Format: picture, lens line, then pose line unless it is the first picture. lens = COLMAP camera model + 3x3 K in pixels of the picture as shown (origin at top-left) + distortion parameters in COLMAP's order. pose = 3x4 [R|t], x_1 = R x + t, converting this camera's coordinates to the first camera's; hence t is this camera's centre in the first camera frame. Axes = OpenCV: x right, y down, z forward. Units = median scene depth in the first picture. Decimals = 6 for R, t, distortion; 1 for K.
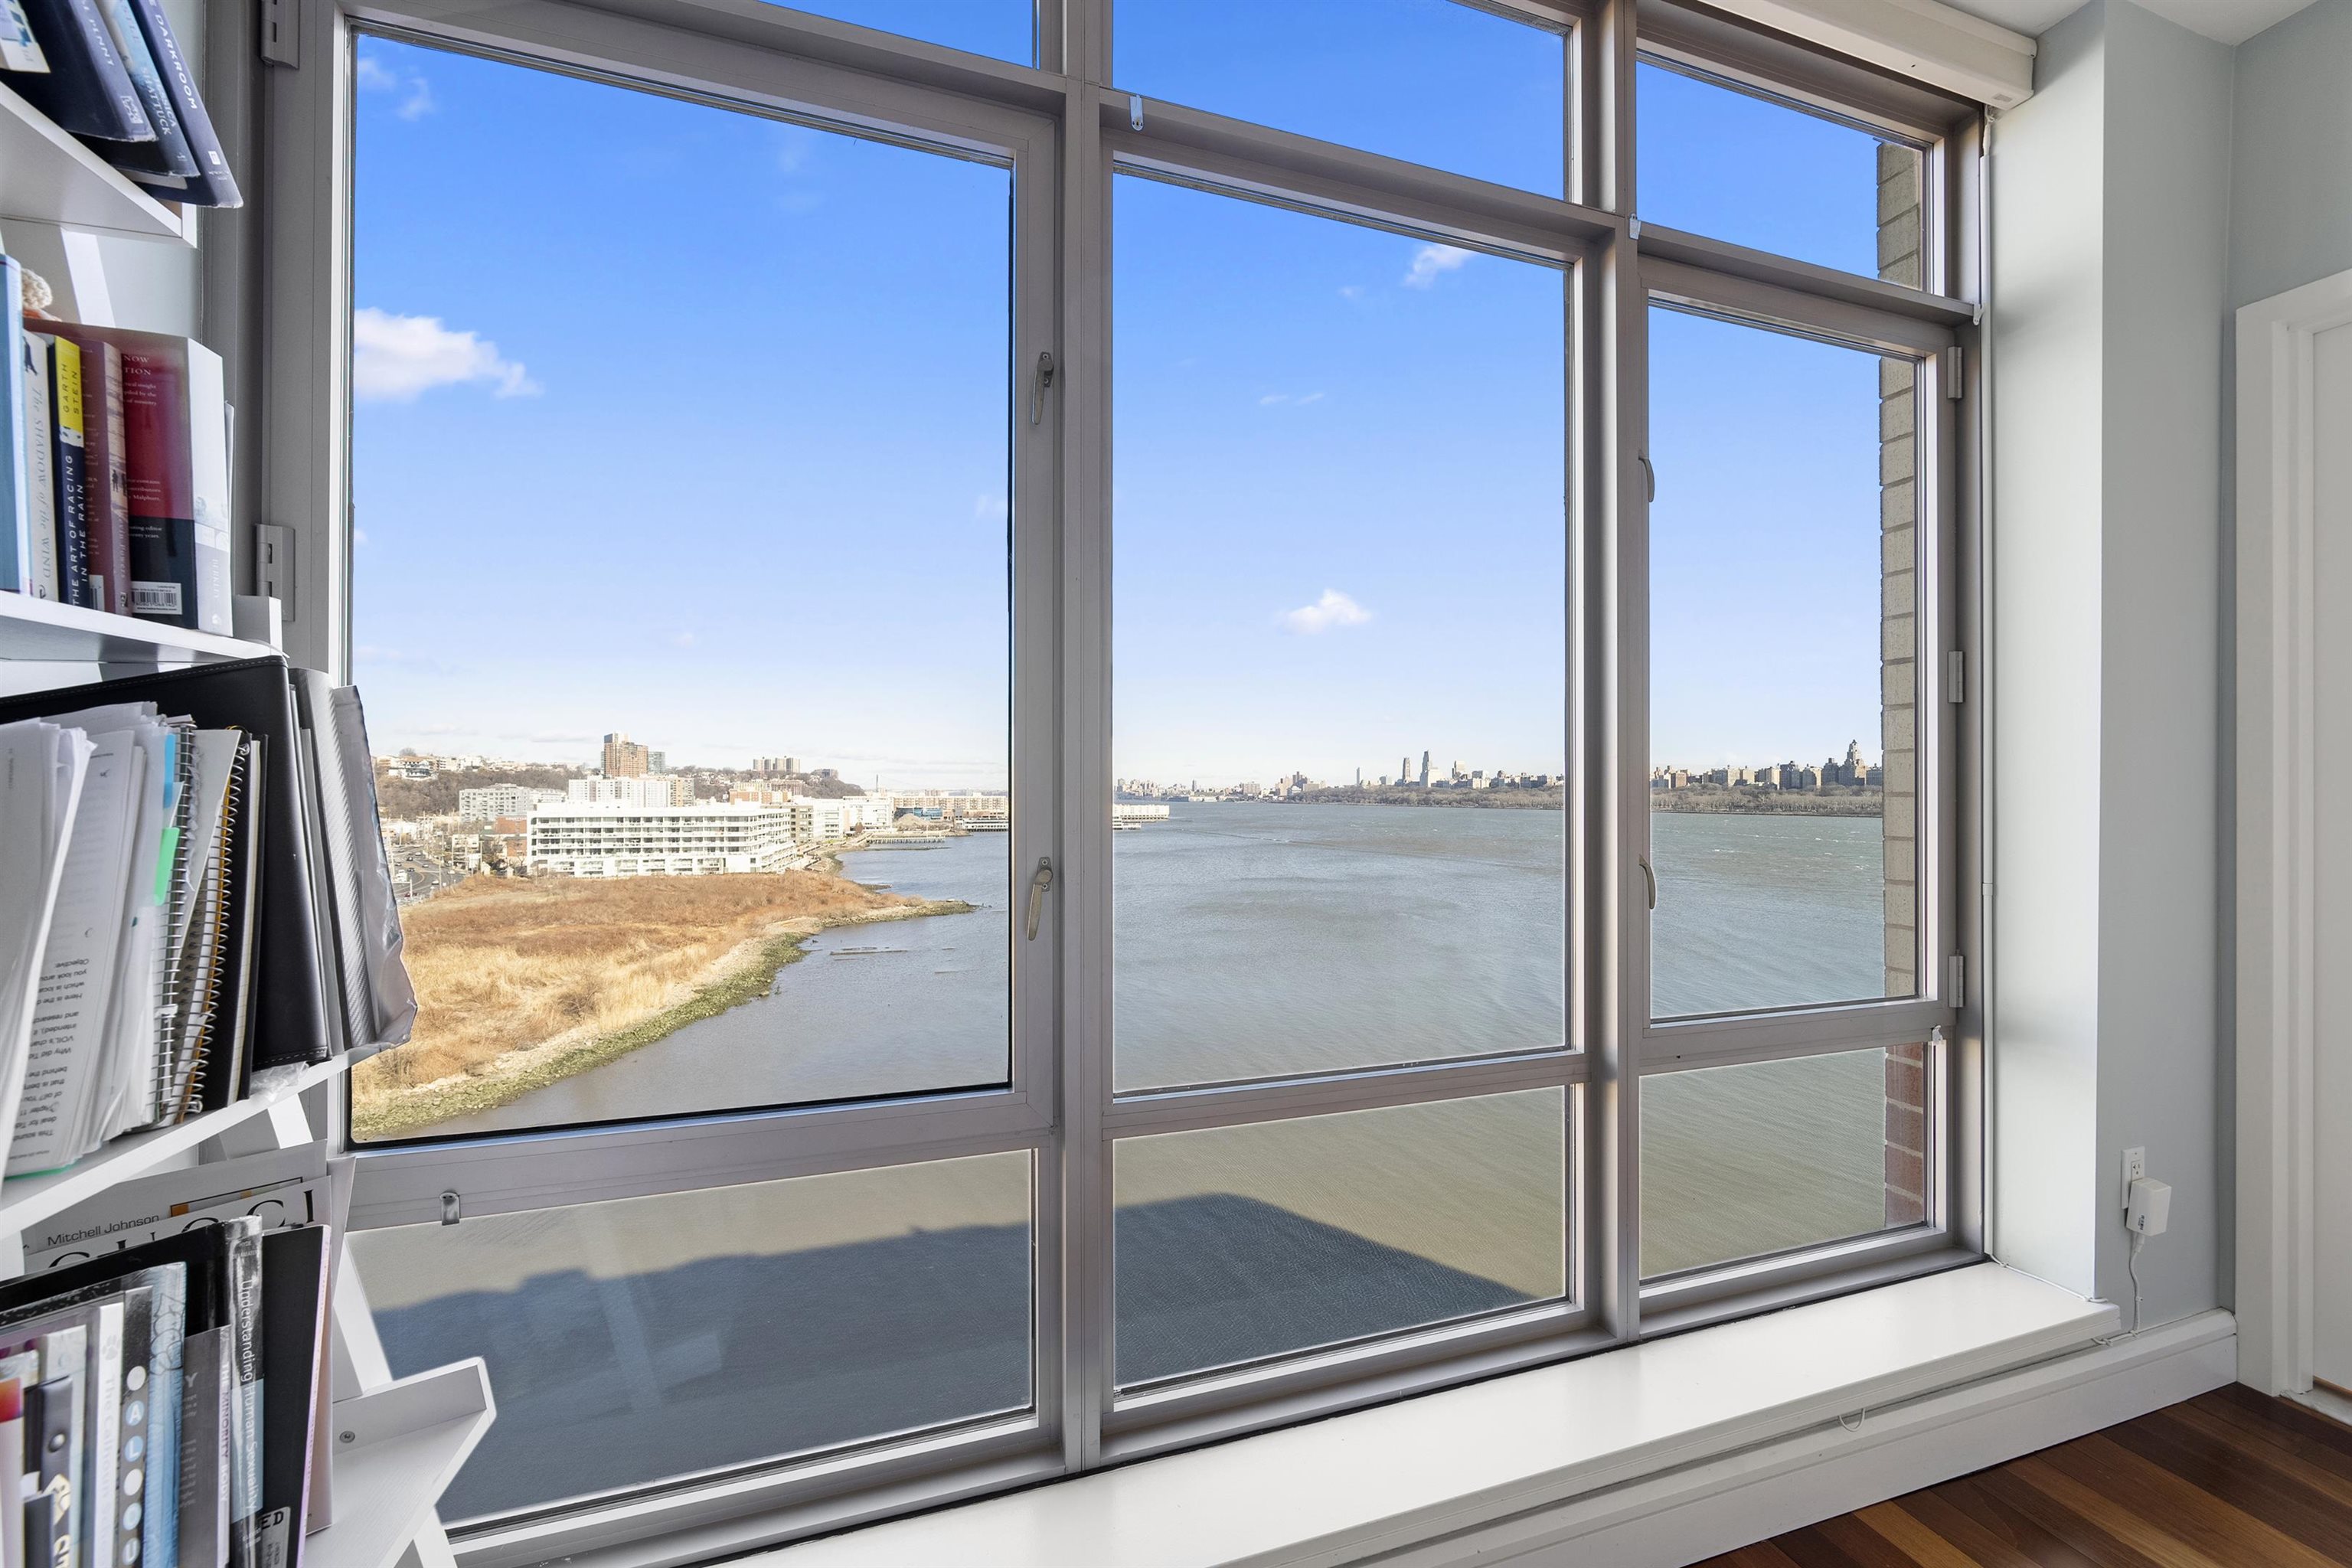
lens RADIAL K [[894.2, 0, 1173.1], [0, 894.2, 793.9], [0, 0, 1]] dist [-0.002559, -0.000245]
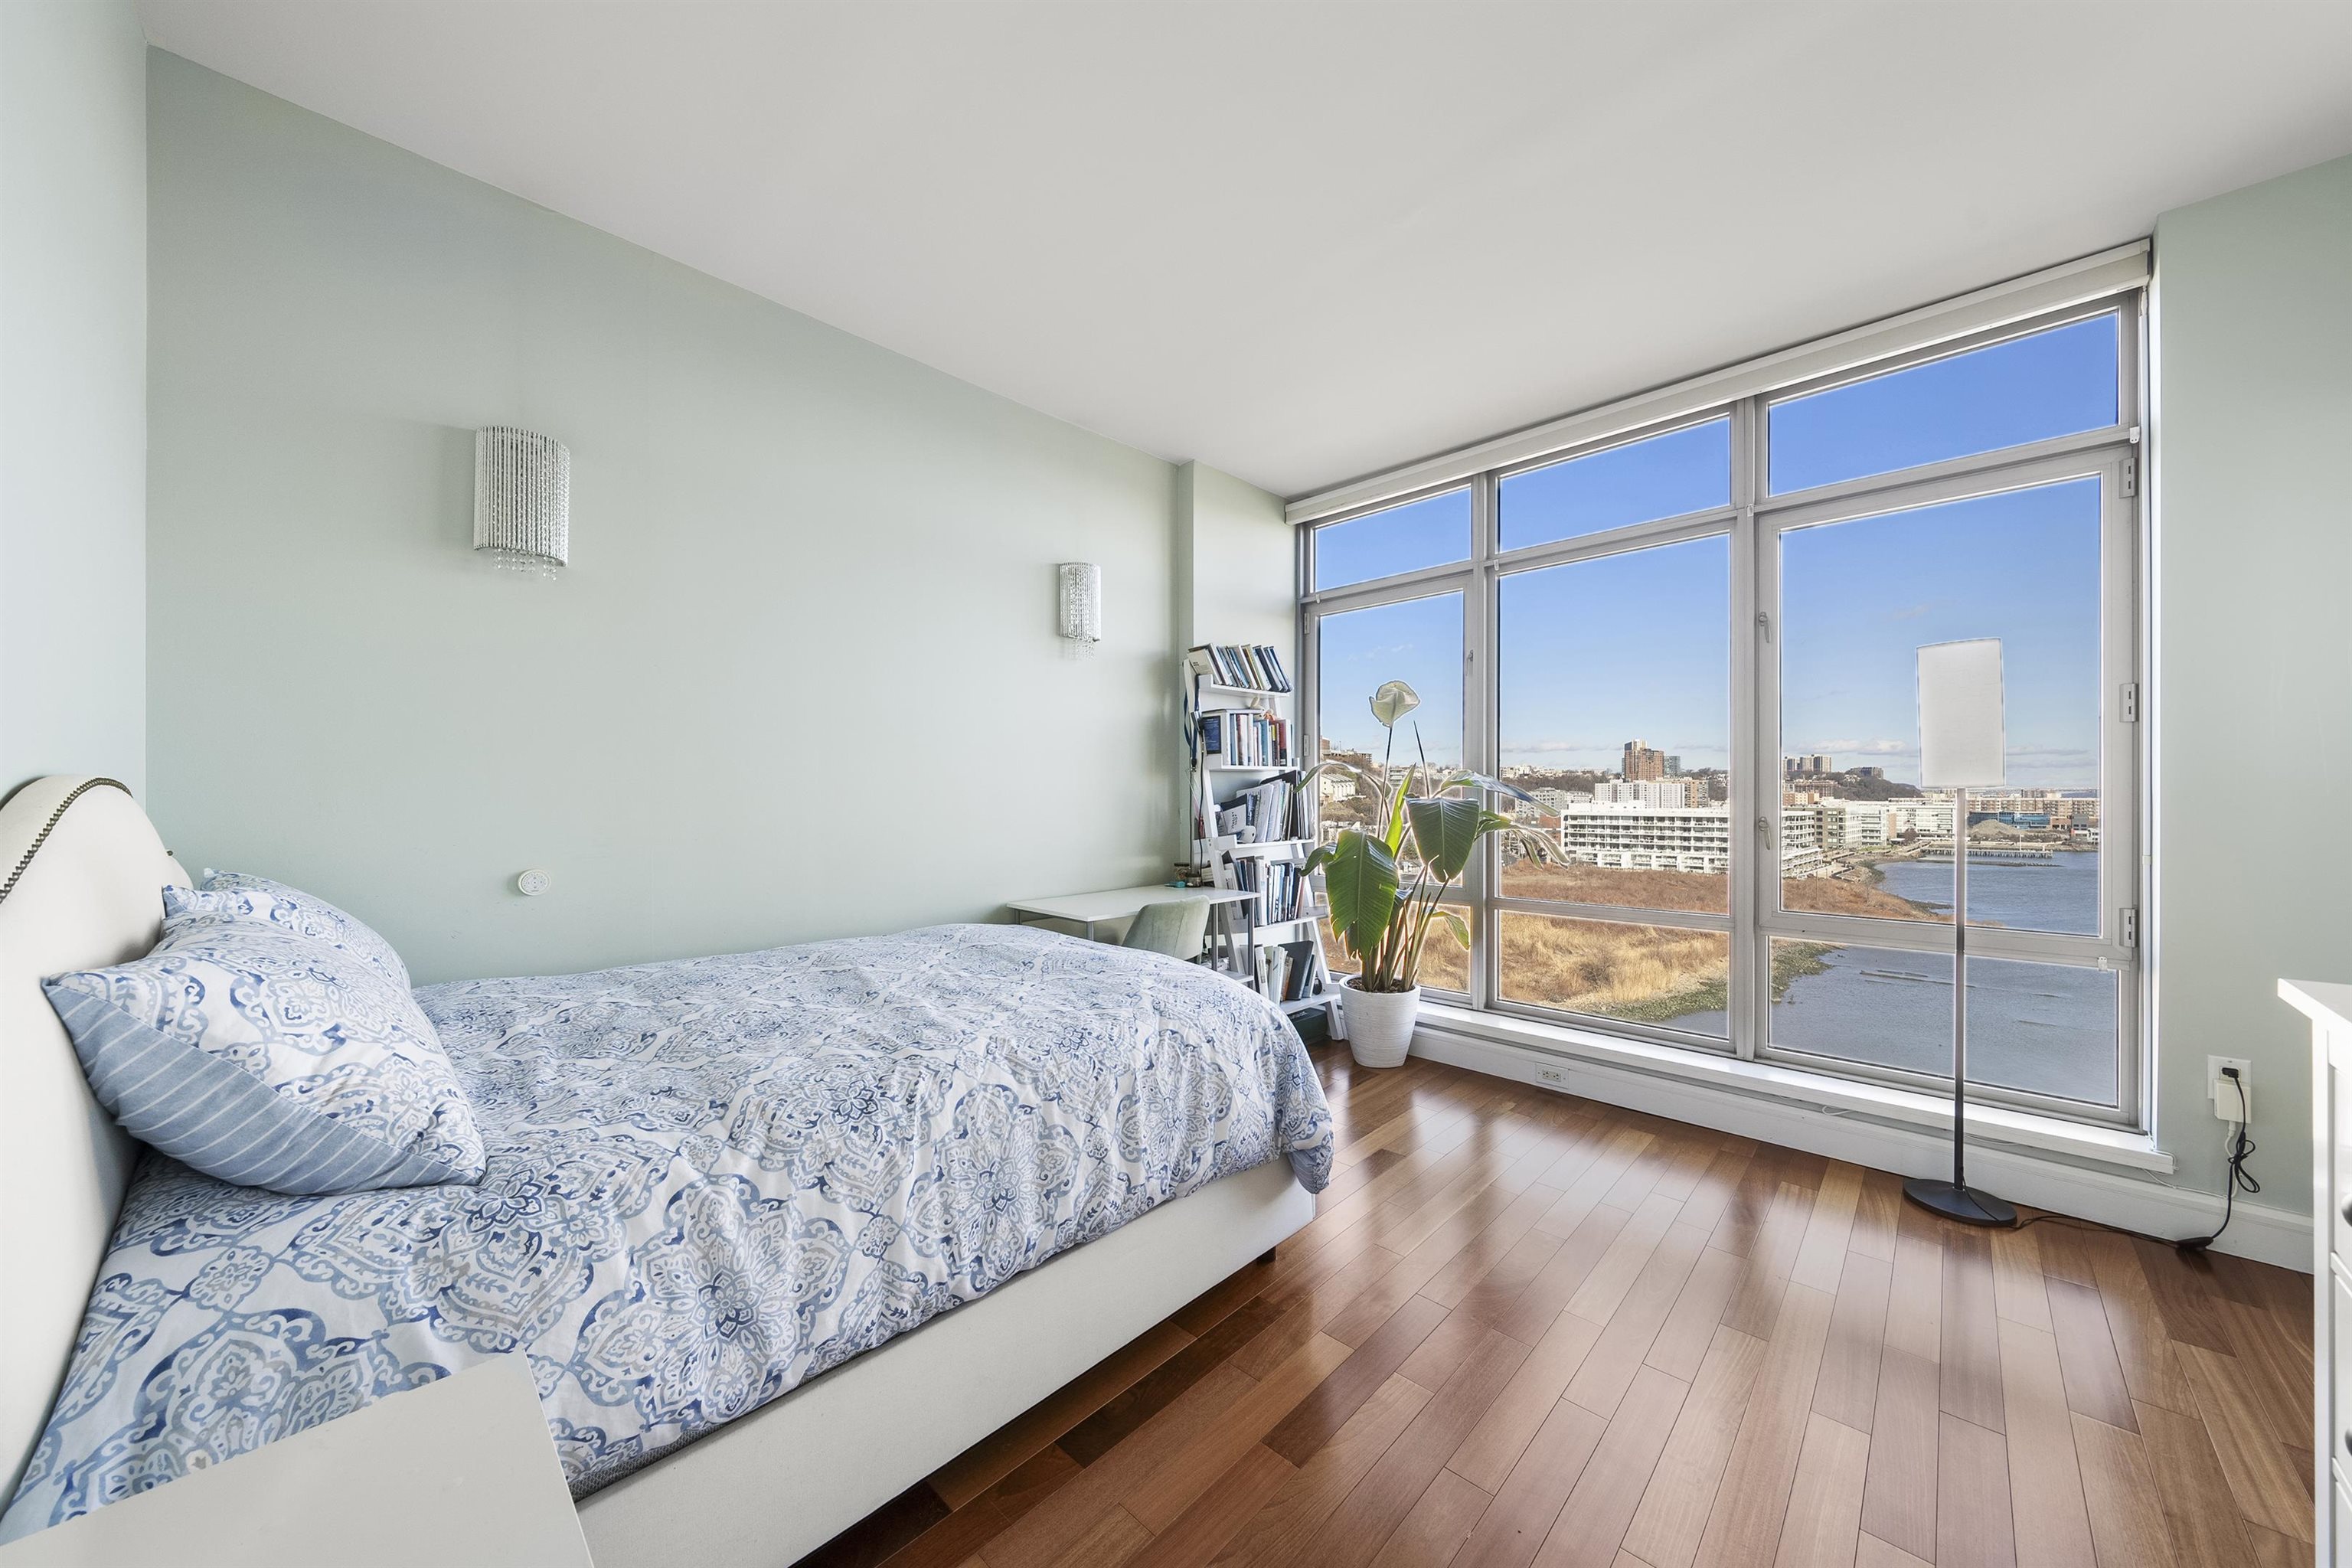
lens RADIAL K [[813.3, 0, 1179.9], [0, 813.3, 790.1], [0, 0, 1]] dist [-0.001308, -0.000285]
pose [[0.486227, -0.005449, -0.873816, 3.588877], [-0.000542, 0.999978, -0.006537, 0.013124], [0.873833, 0.003652, 0.486213, -2.472120]]
